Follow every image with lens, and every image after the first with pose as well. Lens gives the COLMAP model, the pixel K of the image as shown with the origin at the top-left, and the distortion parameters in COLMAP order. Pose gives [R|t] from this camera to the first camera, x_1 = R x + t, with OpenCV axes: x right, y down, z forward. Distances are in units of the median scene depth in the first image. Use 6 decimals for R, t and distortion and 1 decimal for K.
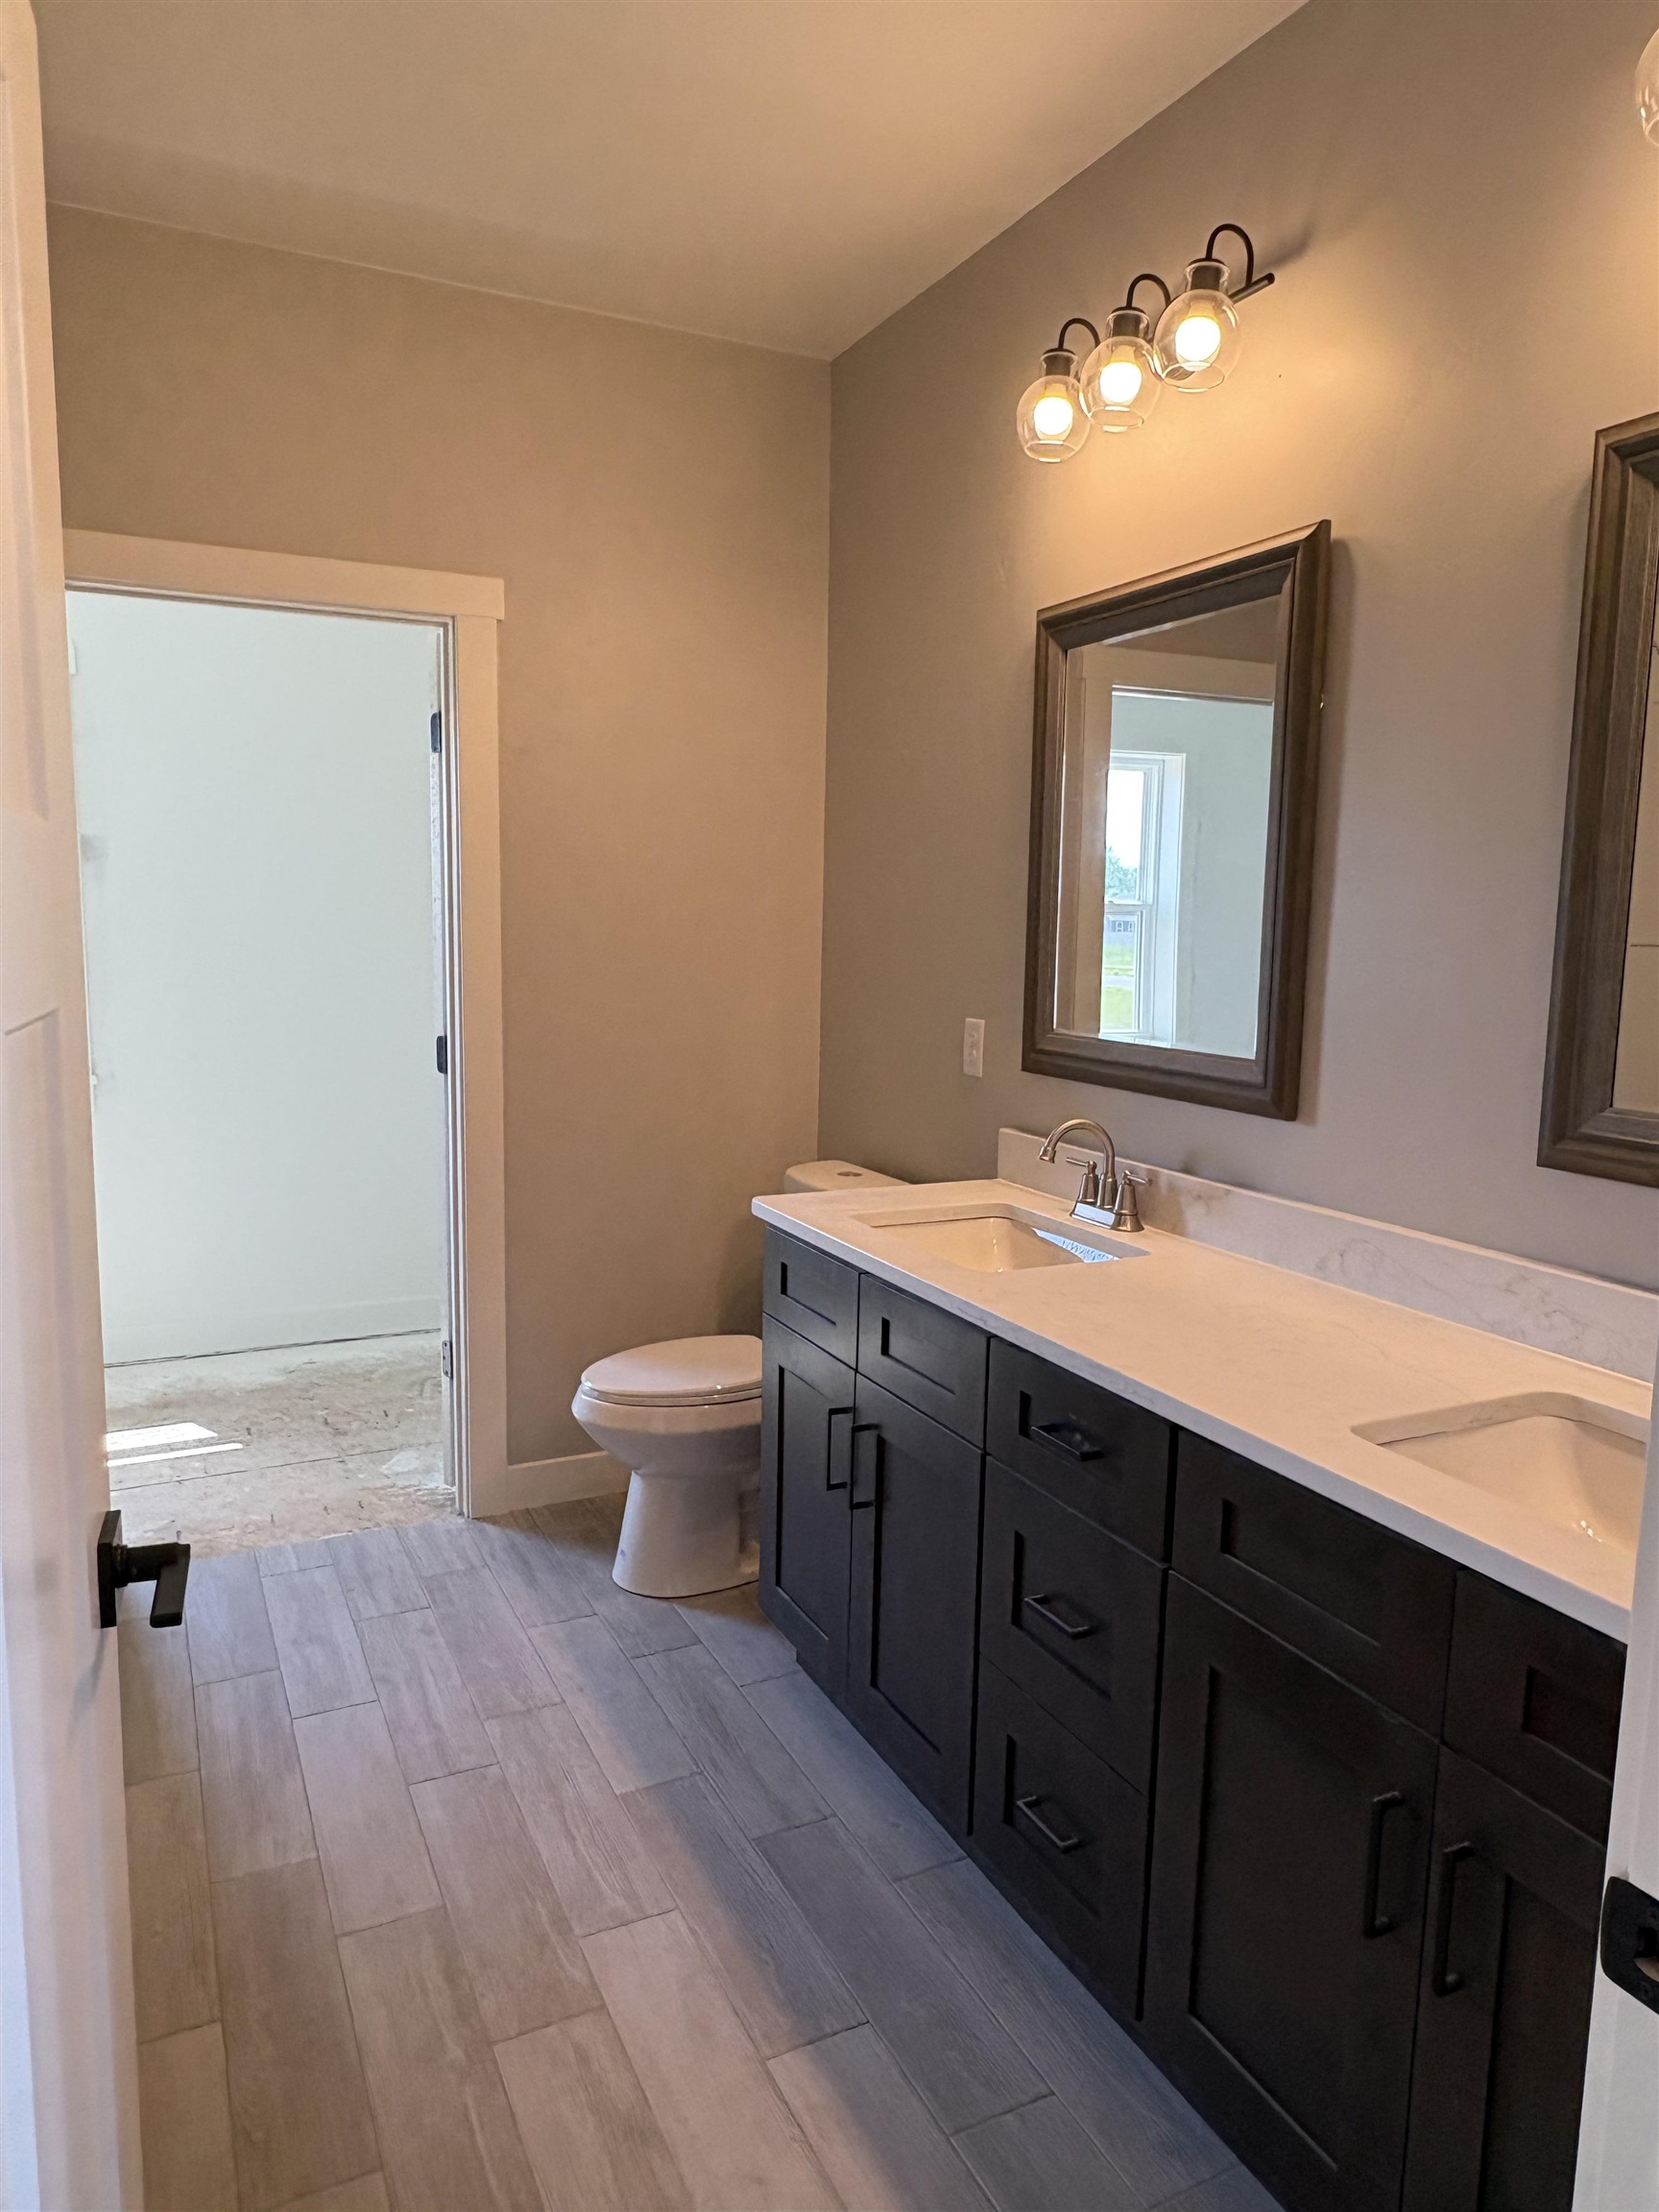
lens RADIAL K [[1452.8, 0, 829.5], [0, 1452.8, 1106.0], [0, 0, 1]] dist [0.001975, 0.003553]
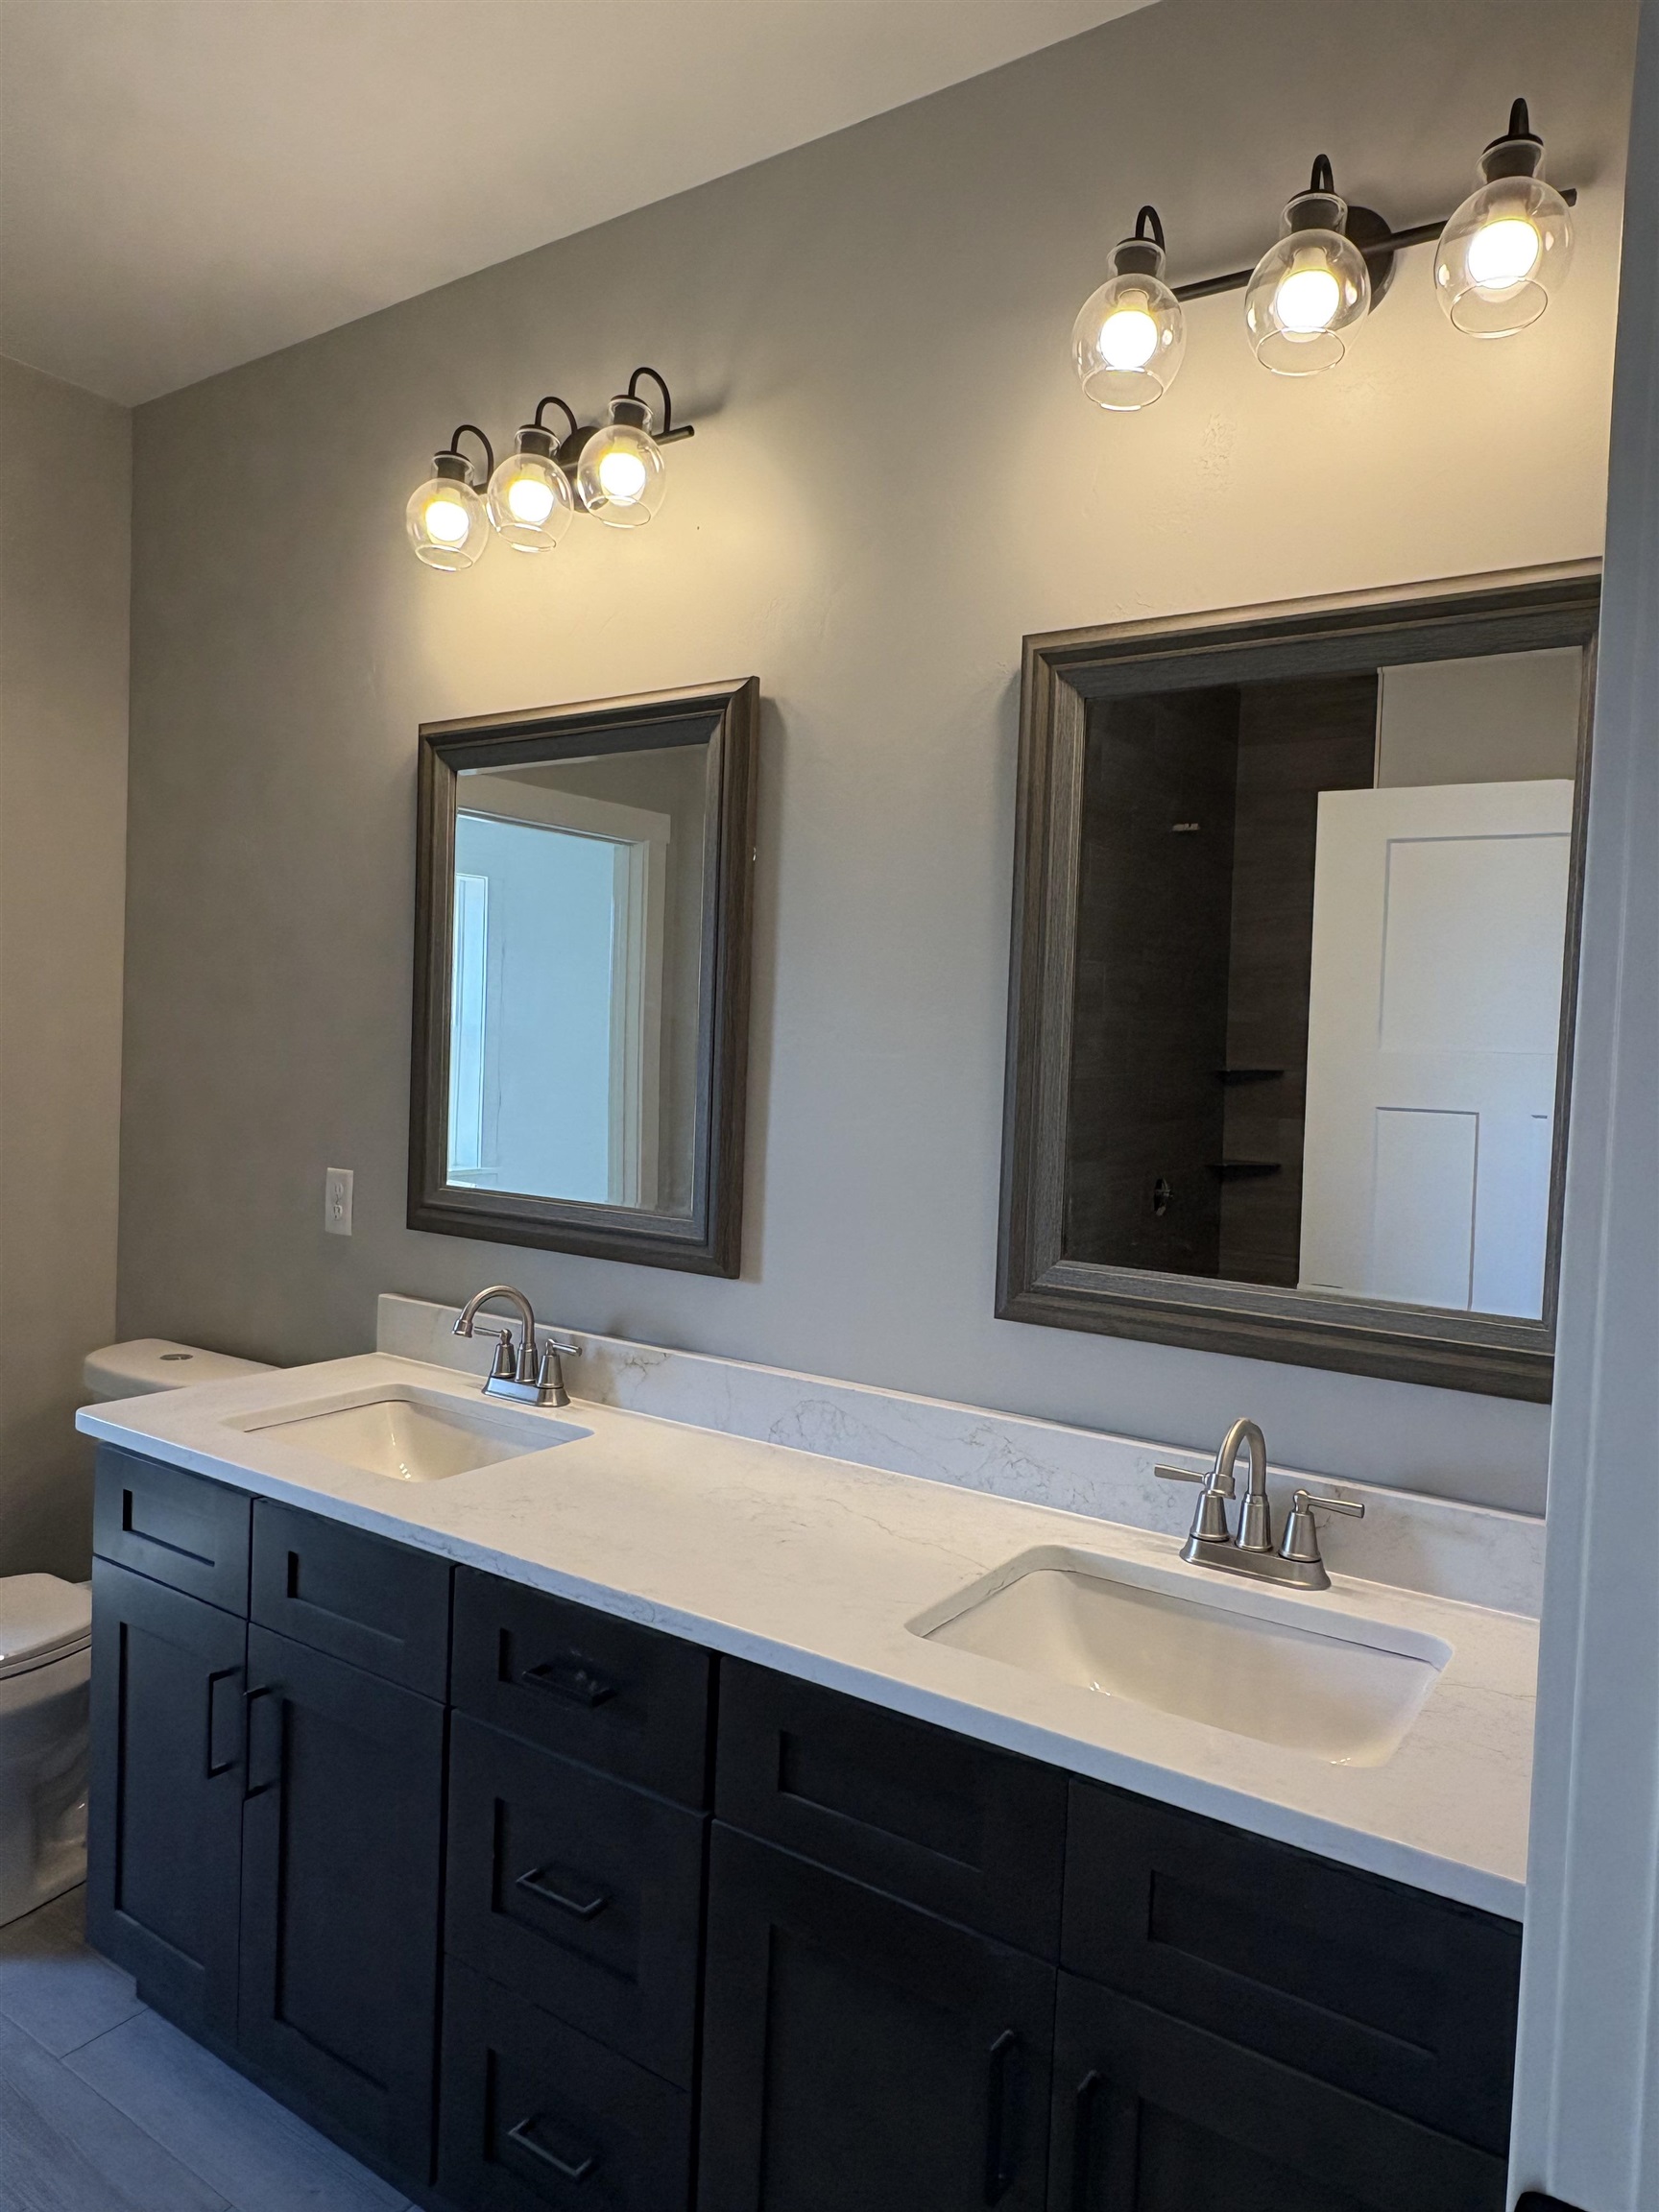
lens RADIAL K [[1452.8, 0, 829.5], [0, 1452.8, 1106.0], [0, 0, 1]] dist [0.001975, 0.003553]
pose [[0.870649, -0.007192, 0.491852, -0.094514], [0.043598, 0.997086, -0.062595, -0.038416], [-0.489968, 0.075942, 0.868426, 0.113539]]
